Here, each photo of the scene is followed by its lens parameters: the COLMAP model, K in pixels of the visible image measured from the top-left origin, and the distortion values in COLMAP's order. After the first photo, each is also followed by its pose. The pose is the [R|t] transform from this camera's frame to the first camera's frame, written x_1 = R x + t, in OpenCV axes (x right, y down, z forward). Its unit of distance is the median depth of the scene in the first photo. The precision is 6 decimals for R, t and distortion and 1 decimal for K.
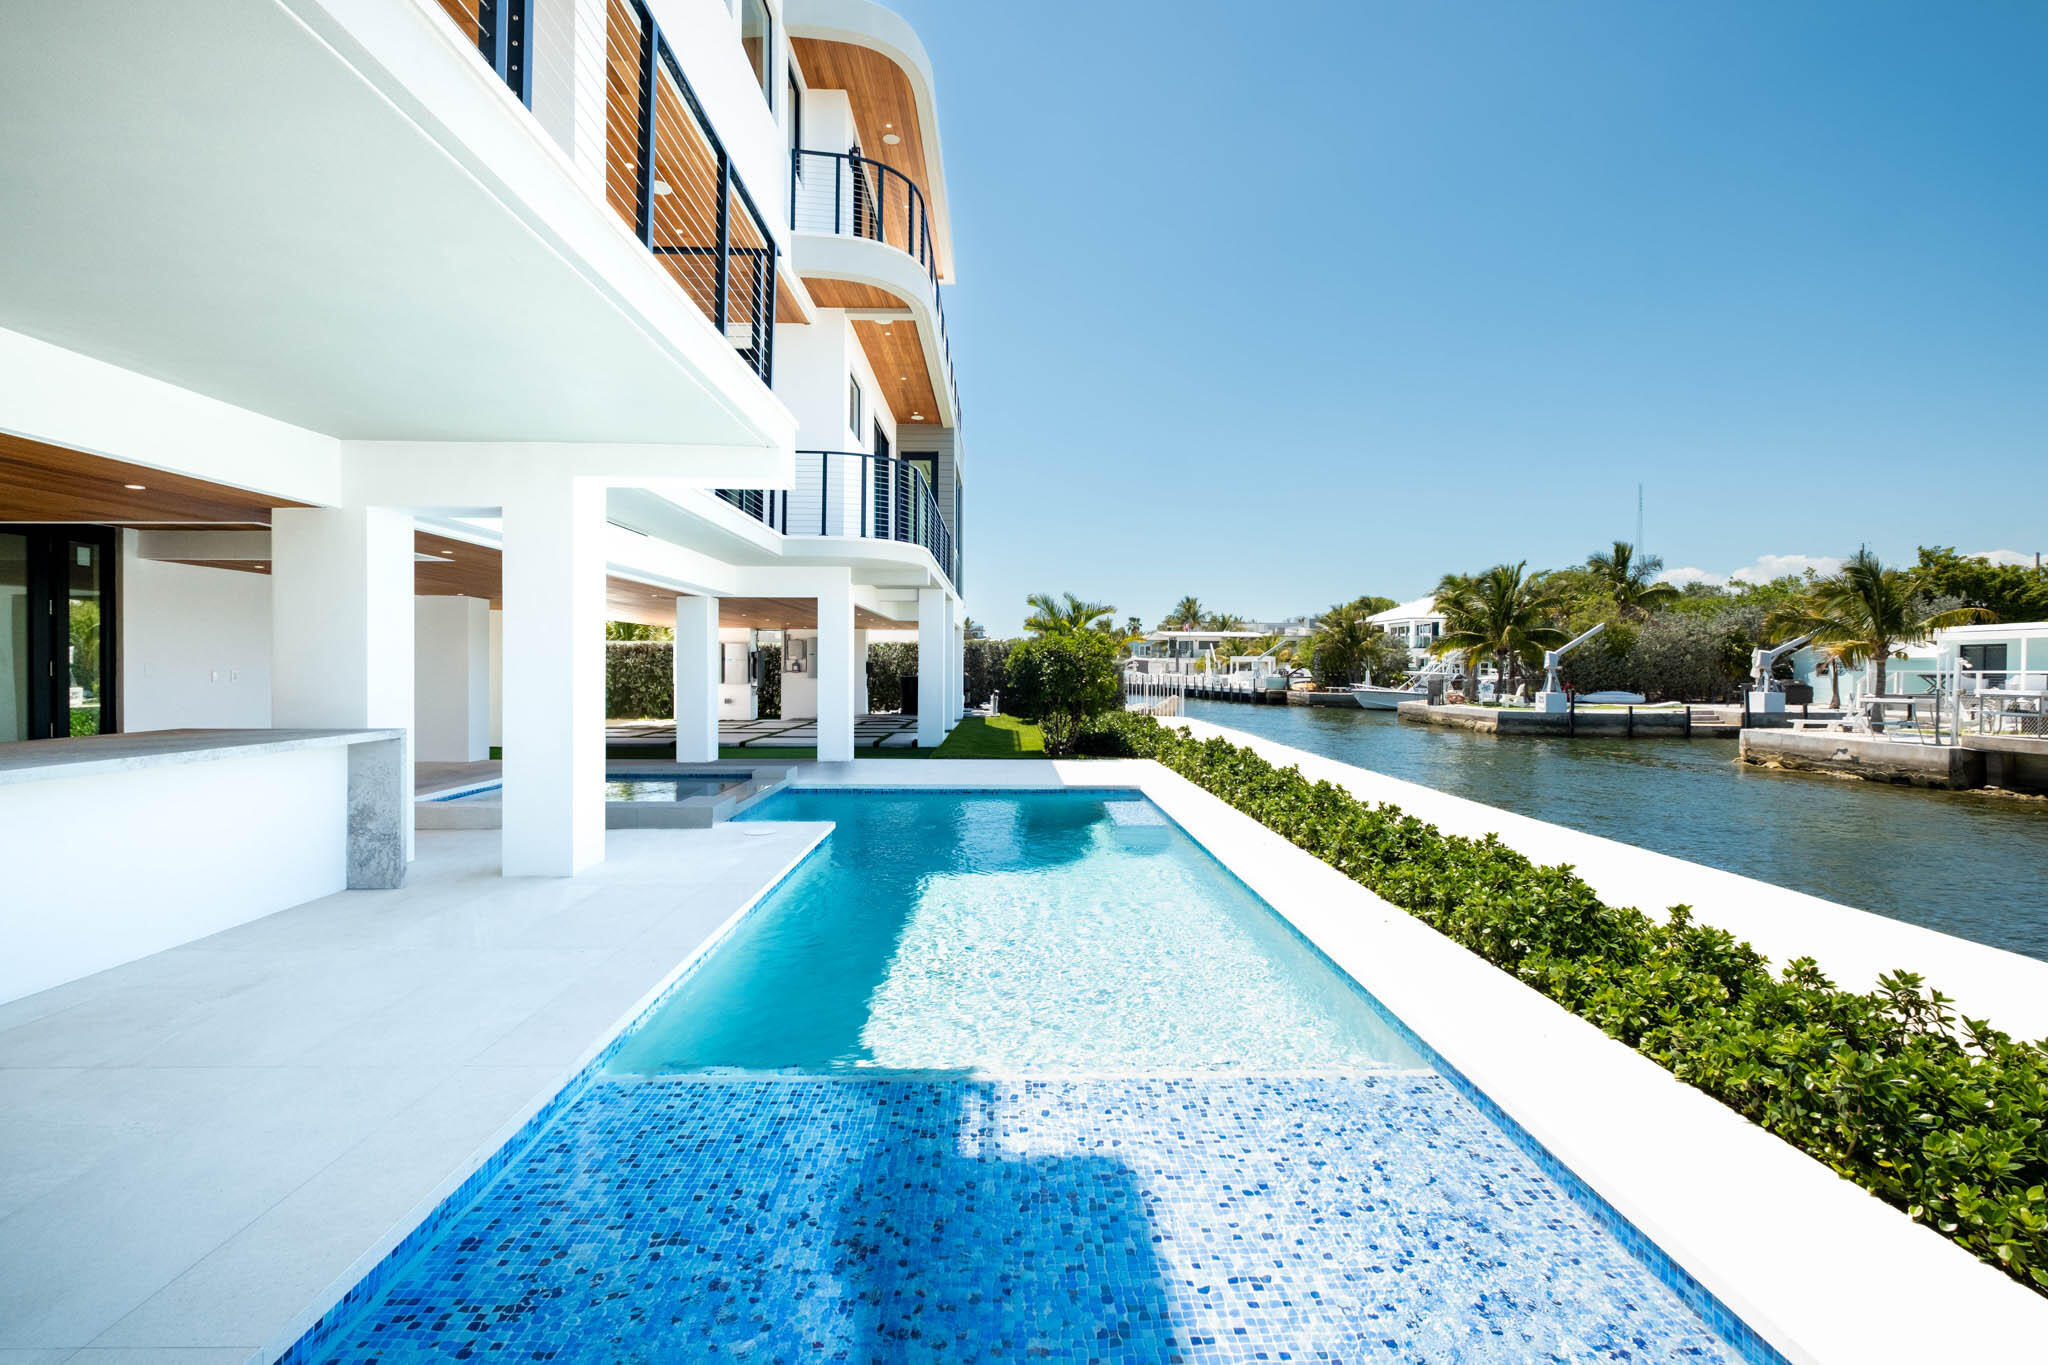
lens RADIAL K [[879.1, 0, 1016.4], [0, 879.1, 666.9], [0, 0, 1]] dist [-0.004912, -0.002276]
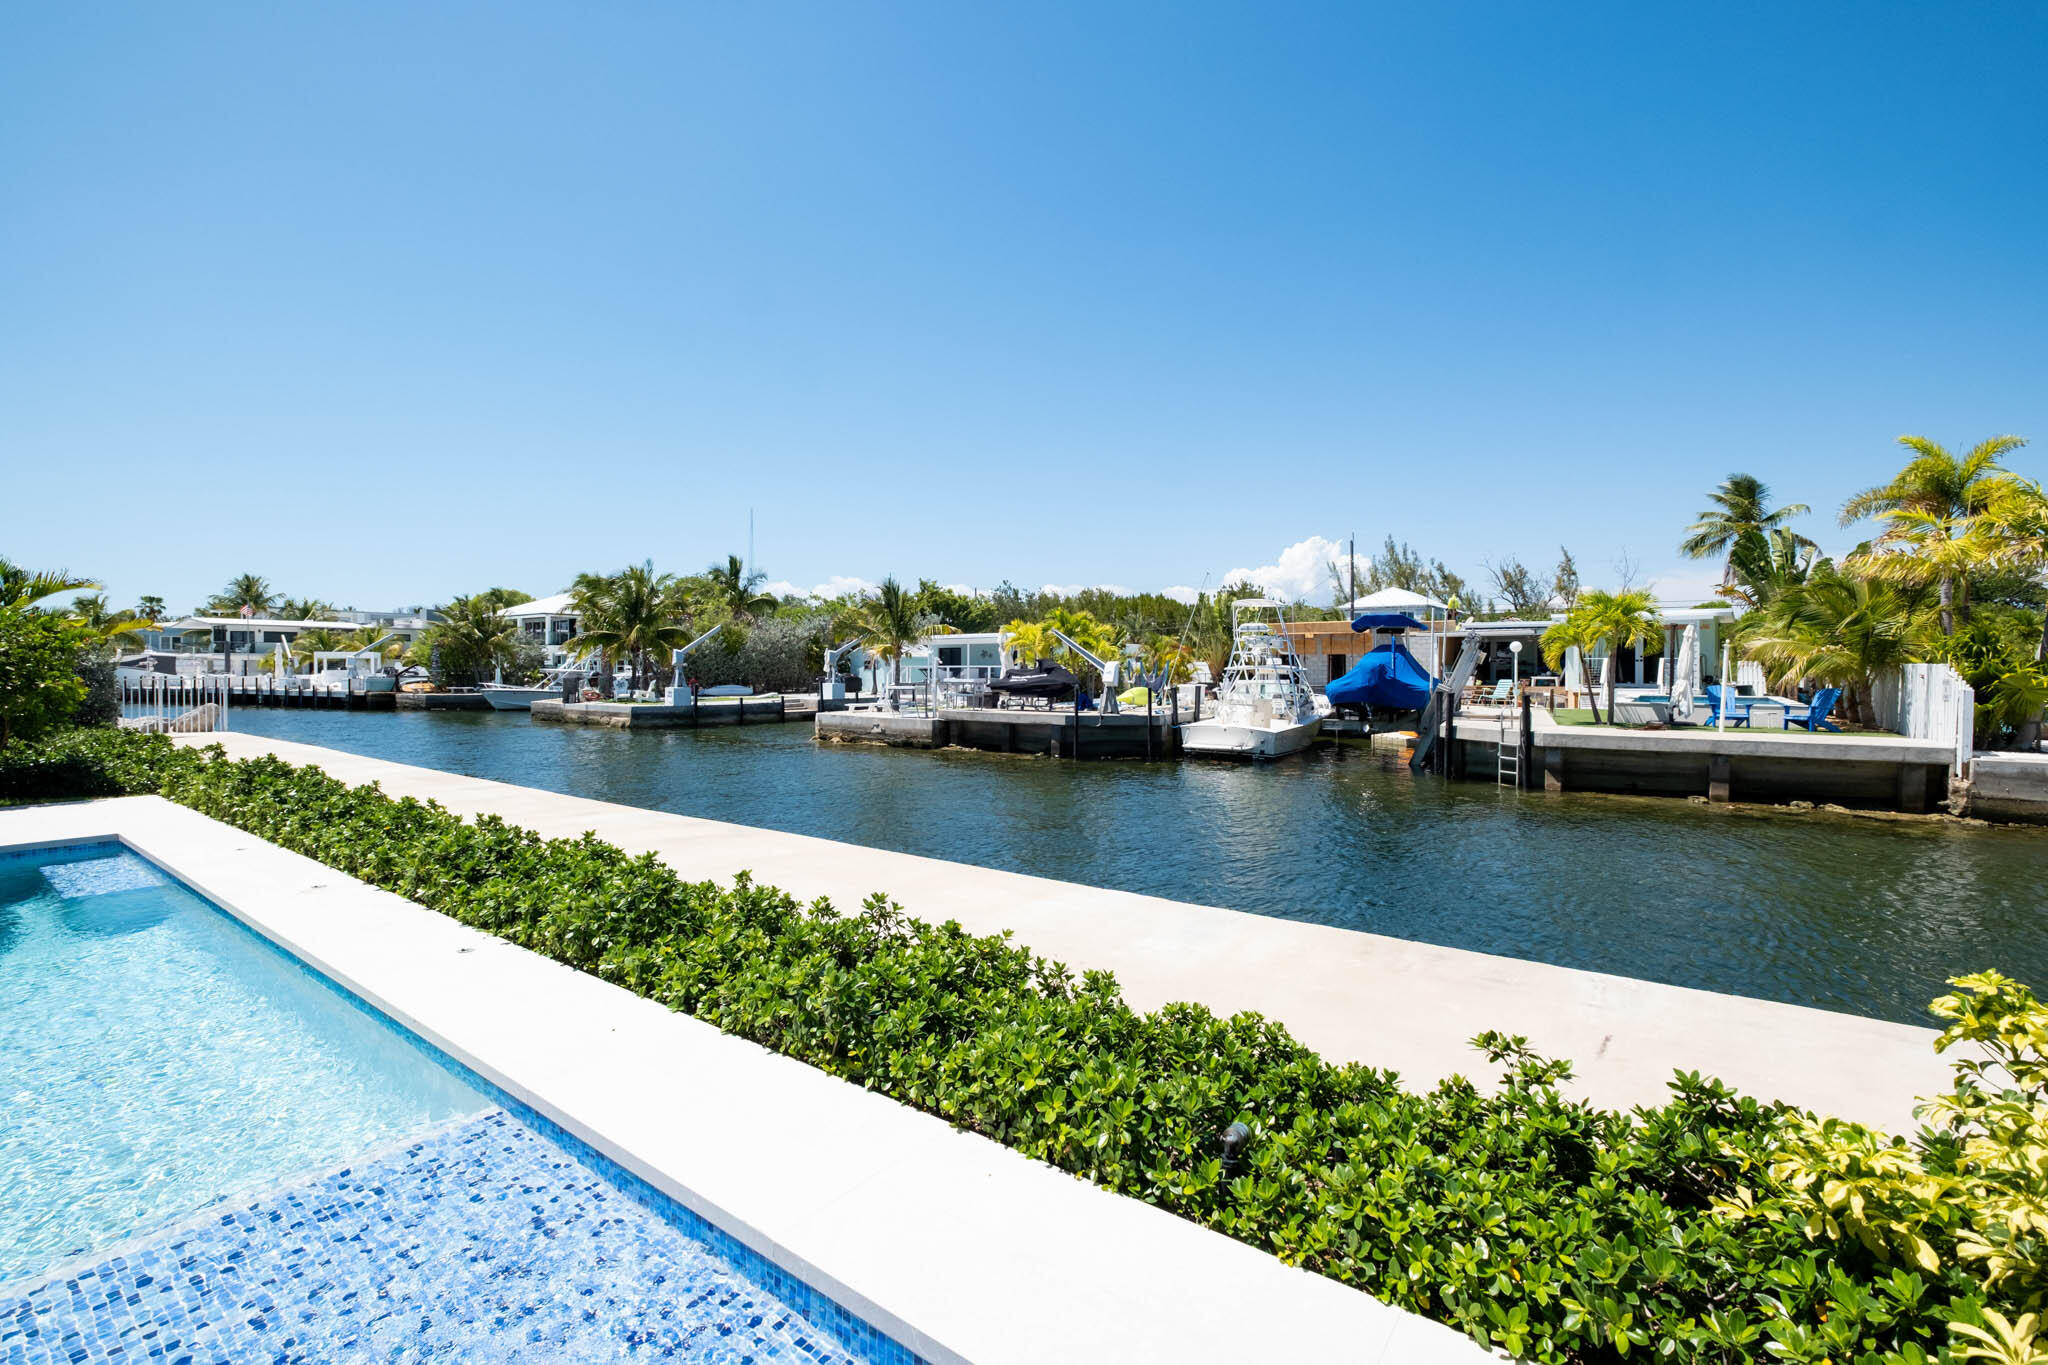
lens RADIAL K [[879.1, 0, 1018.2], [0, 879.1, 666.2], [0, 0, 1]] dist [-0.004912, -0.002276]
pose [[0.610738, -0.004868, 0.791818, 0.029819], [0.002983, 0.999988, 0.003847, -0.000141], [-0.791827, 0.000012, 0.610745, 0.004721]]
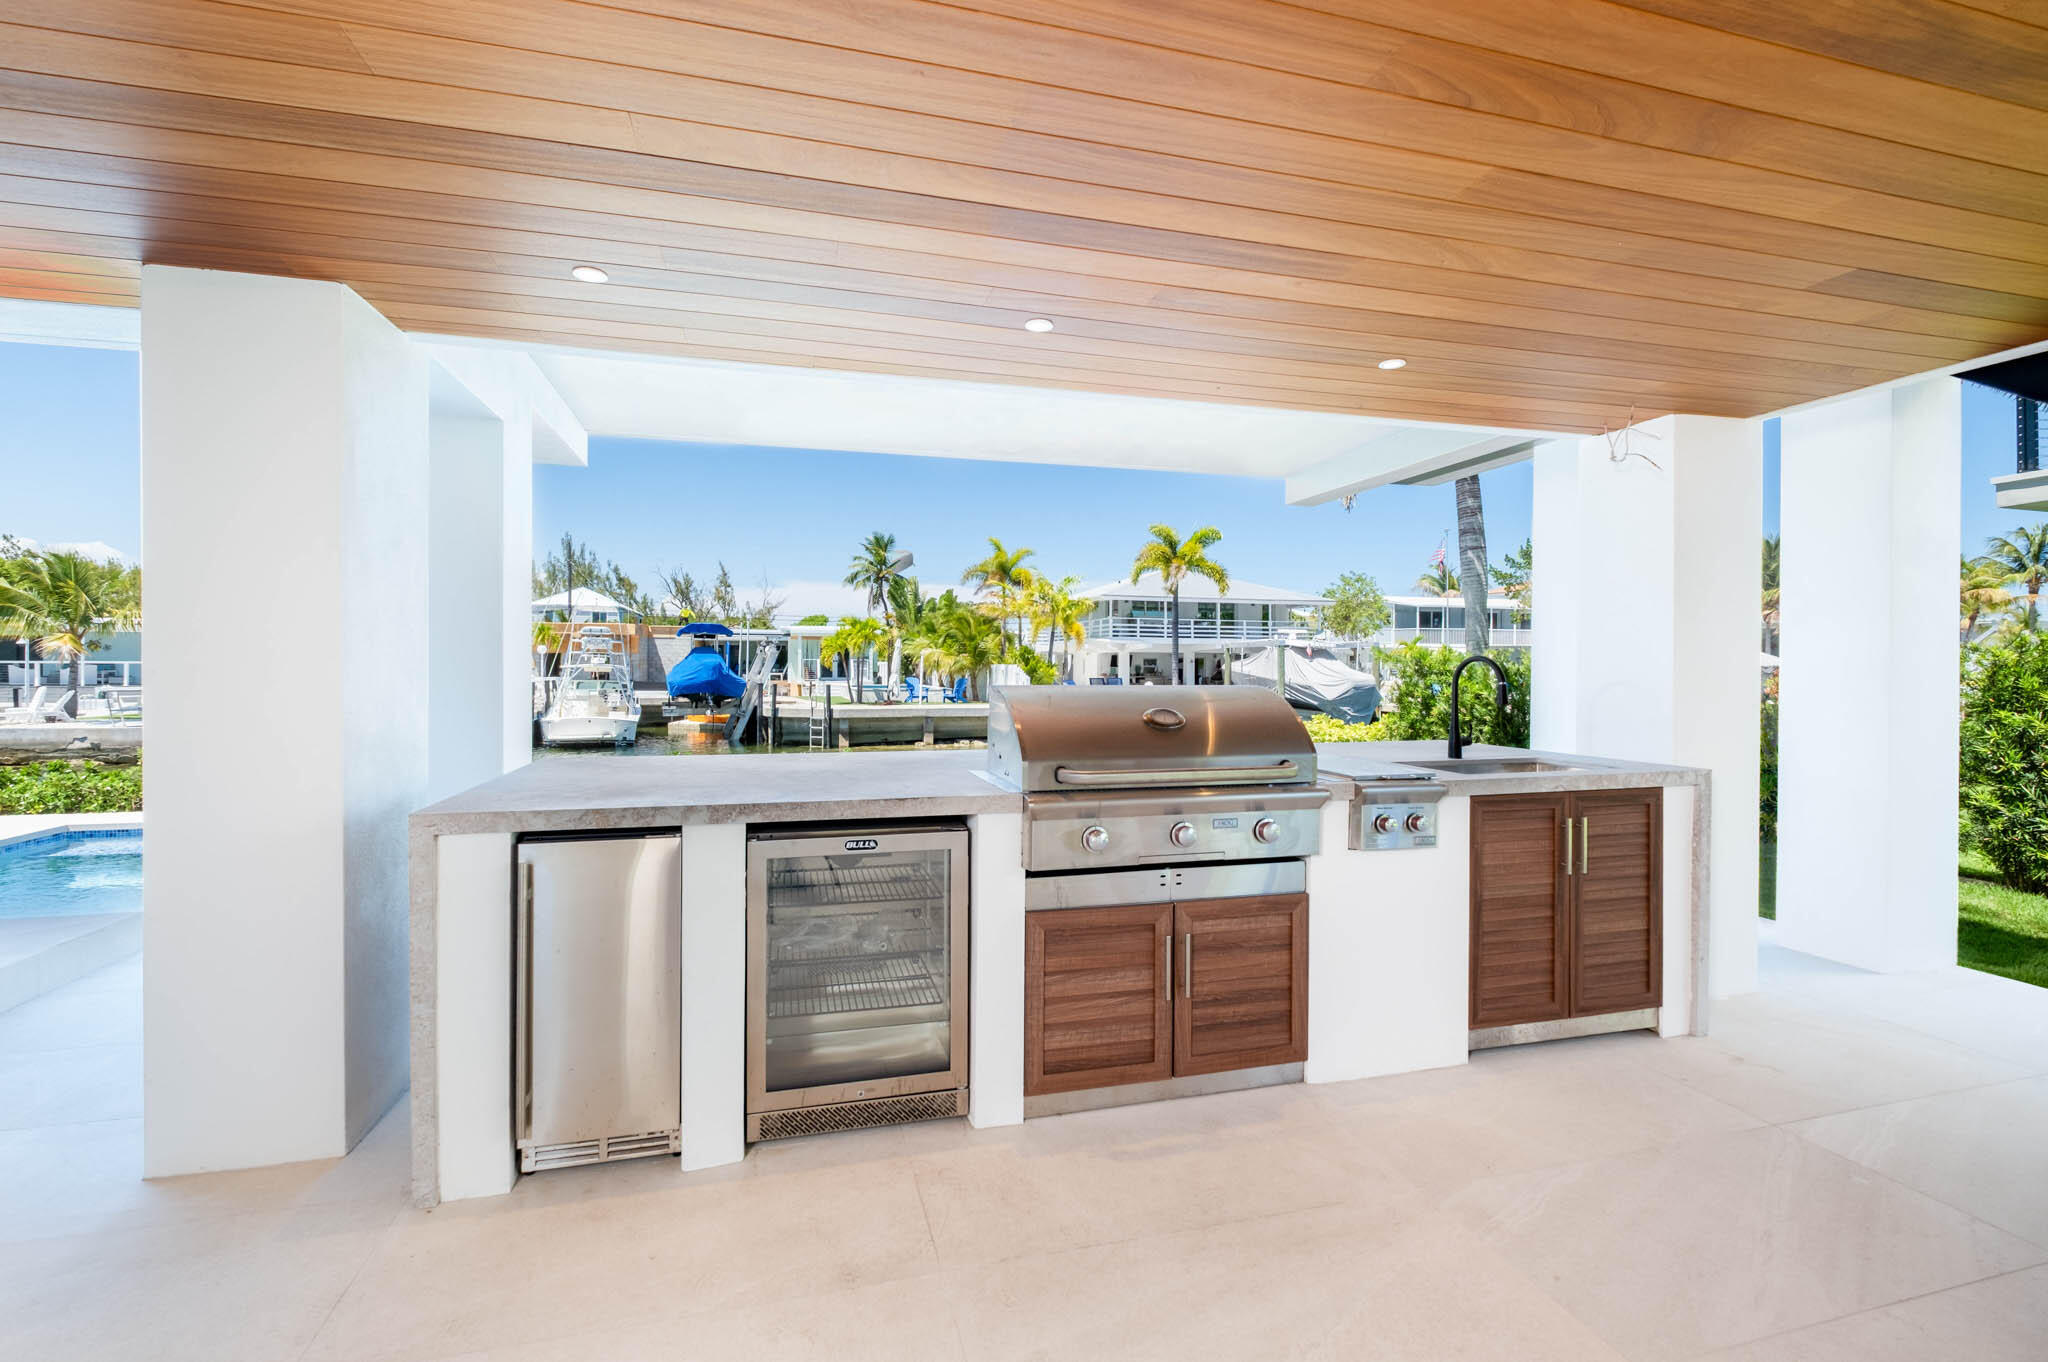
lens RADIAL K [[879.1, 0, 1011.1], [0, 879.1, 666.6], [0, 0, 1]] dist [-0.004912, -0.002276]
pose [[-0.247308, -0.006742, 0.968913, -1.236527], [-0.005720, 0.999969, 0.005498, -0.006287], [-0.968920, -0.004182, -0.247339, 0.746570]]
